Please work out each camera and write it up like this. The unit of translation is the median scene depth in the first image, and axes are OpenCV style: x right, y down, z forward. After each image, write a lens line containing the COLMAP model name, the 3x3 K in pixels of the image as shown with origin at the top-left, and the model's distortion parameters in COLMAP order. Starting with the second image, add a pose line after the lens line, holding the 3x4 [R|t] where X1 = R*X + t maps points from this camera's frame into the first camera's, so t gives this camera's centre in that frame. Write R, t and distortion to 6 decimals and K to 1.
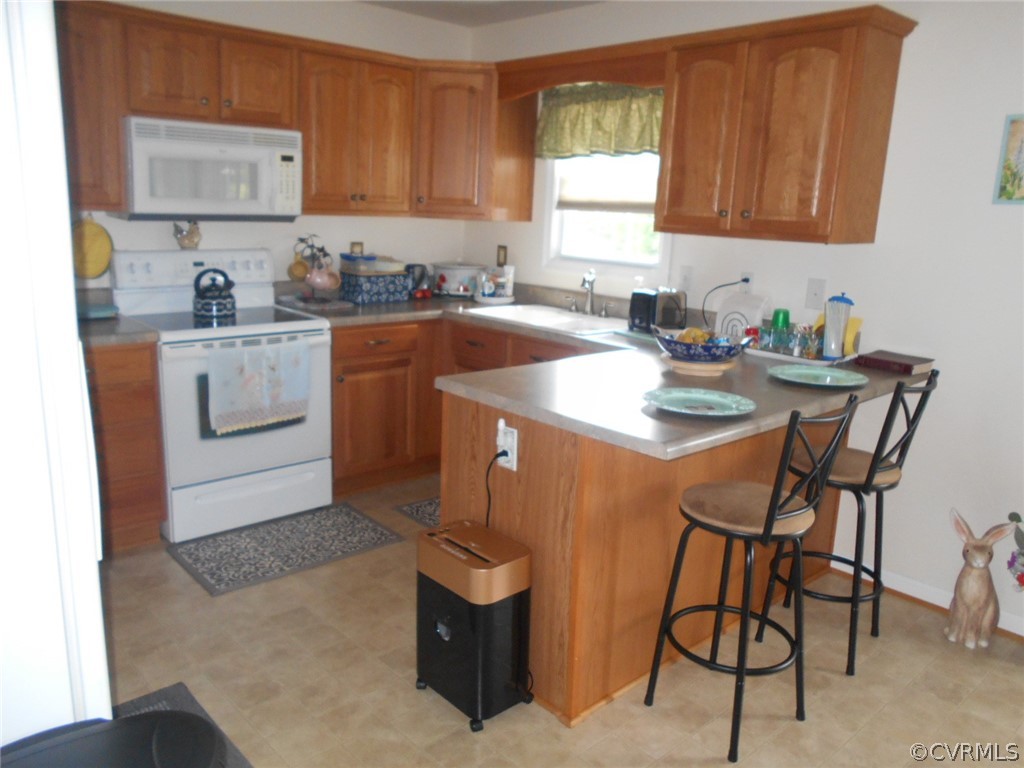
lens RADIAL K [[778.7, 0, 491.4], [0, 778.7, 380.0], [0, 0, 1]] dist [-0.066379, 0.078812]
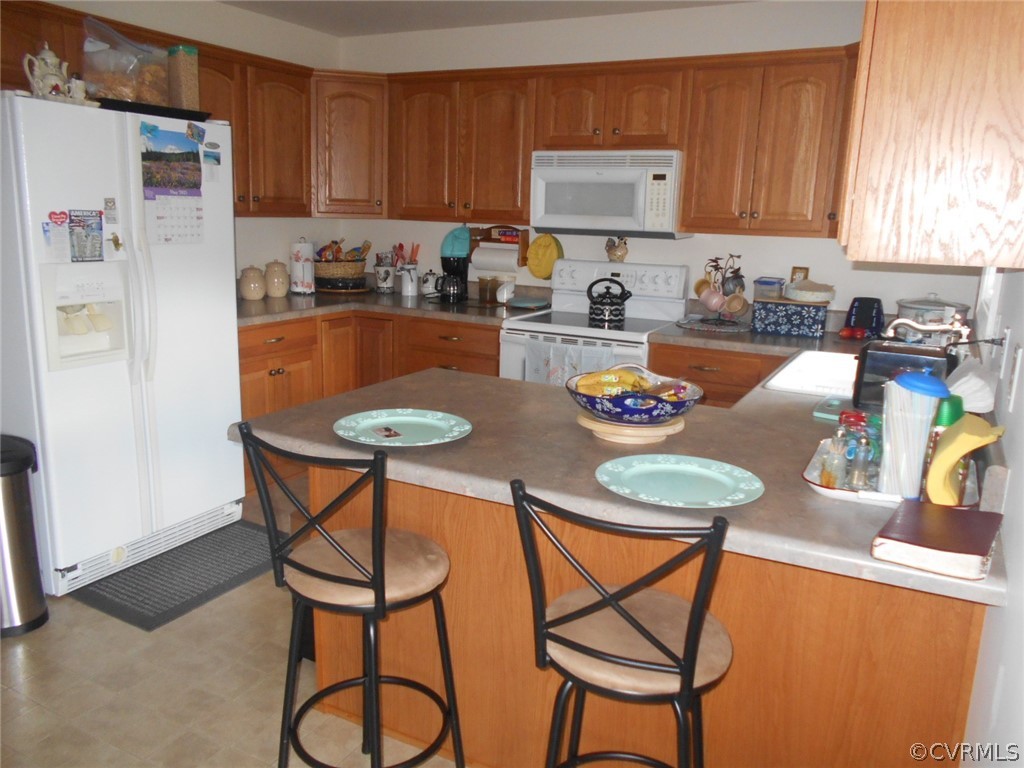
lens RADIAL K [[751.1, 0, 513.9], [0, 751.1, 365.3], [0, 0, 1]] dist [-0.000957, 0.001265]
pose [[0.387492, 0.161658, -0.907588, 0.570071], [-0.219583, 0.972354, 0.079444, -0.072946], [0.895340, 0.168507, 0.412276, 0.420102]]
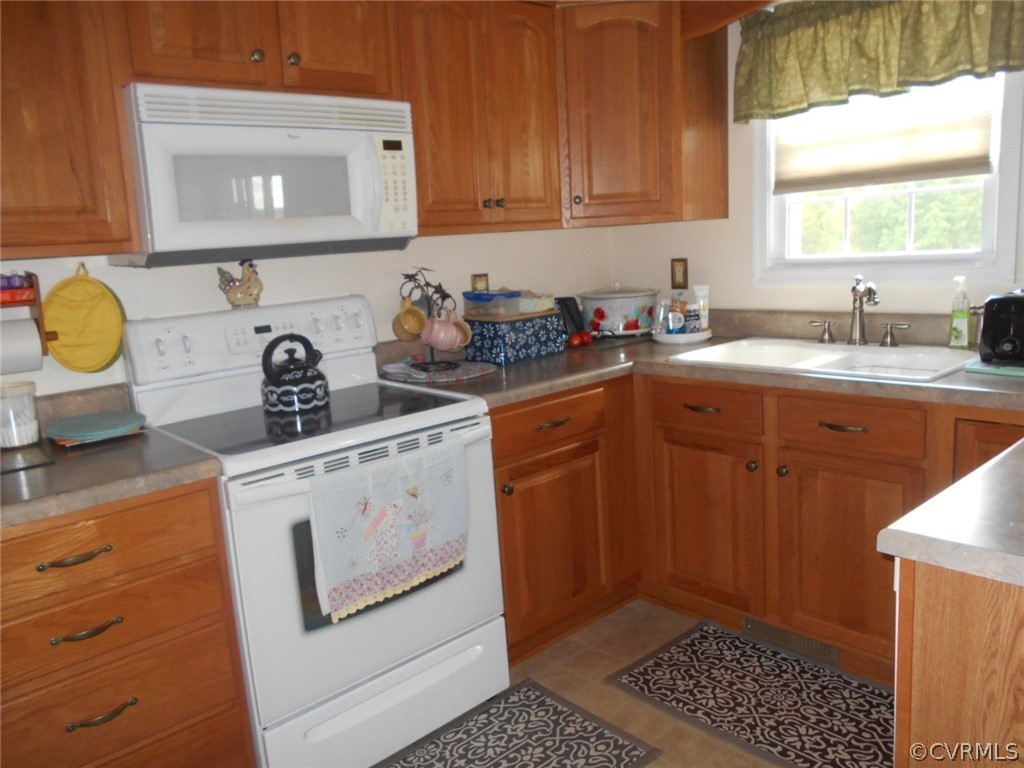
lens RADIAL K [[778.7, 0, 491.4], [0, 778.7, 380.0], [0, 0, 1]] dist [-0.066379, 0.078812]
pose [[0.994174, -0.104833, -0.025079, -0.175847], [0.103501, 0.993394, -0.049554, -0.056921], [0.030108, 0.046670, 0.998457, 0.364699]]
